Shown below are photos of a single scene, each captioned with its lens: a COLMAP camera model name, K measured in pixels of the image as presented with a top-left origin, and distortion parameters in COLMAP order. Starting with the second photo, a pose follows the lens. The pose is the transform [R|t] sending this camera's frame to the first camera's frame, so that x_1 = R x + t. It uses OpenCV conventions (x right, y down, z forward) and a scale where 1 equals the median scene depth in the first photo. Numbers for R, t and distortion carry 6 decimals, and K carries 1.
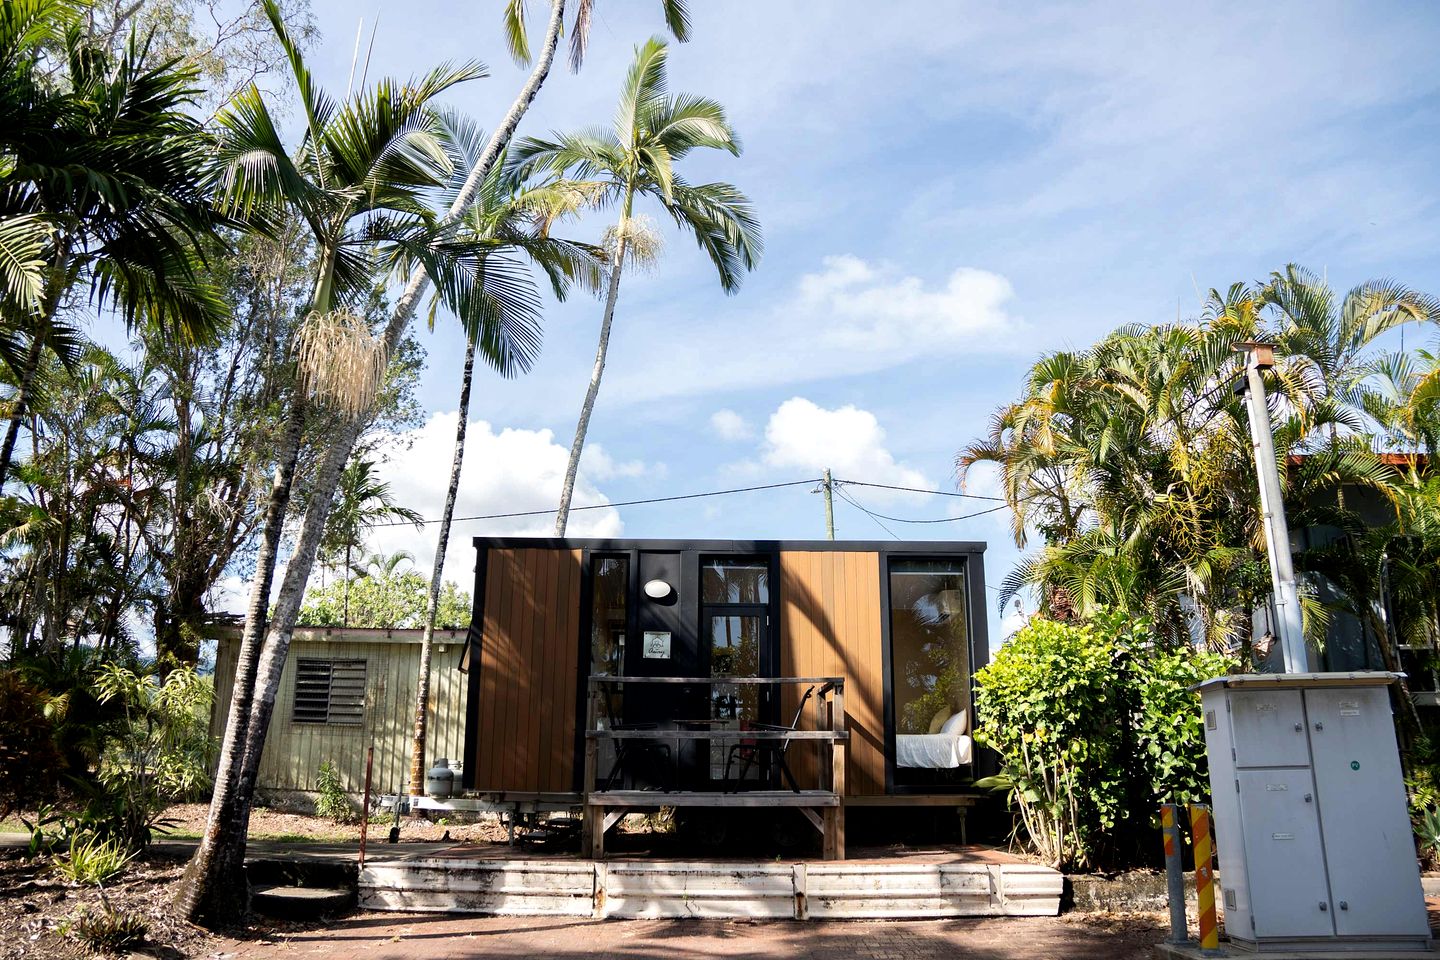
lens RADIAL K [[1043.4, 0, 720.0], [0, 1043.4, 480.0], [0, 0, 1]] dist [-0.136746, 0.002200]
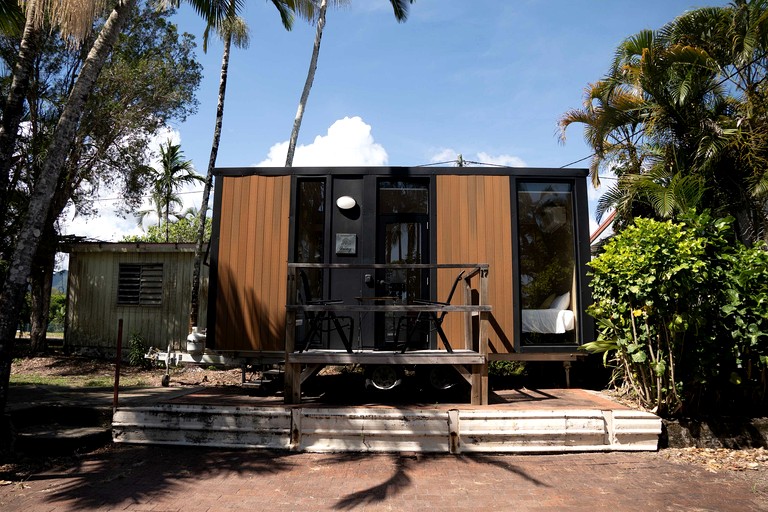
lens RADIAL K [[556.5, 0, 384.0], [0, 556.5, 256.0], [0, 0, 1]] dist [-0.136746, 0.002200]
pose [[0.999701, -0.001744, -0.024372, 0.007730], [0.005105, 0.990343, 0.138542, 0.081464], [0.023895, -0.138625, 0.990057, 0.308772]]
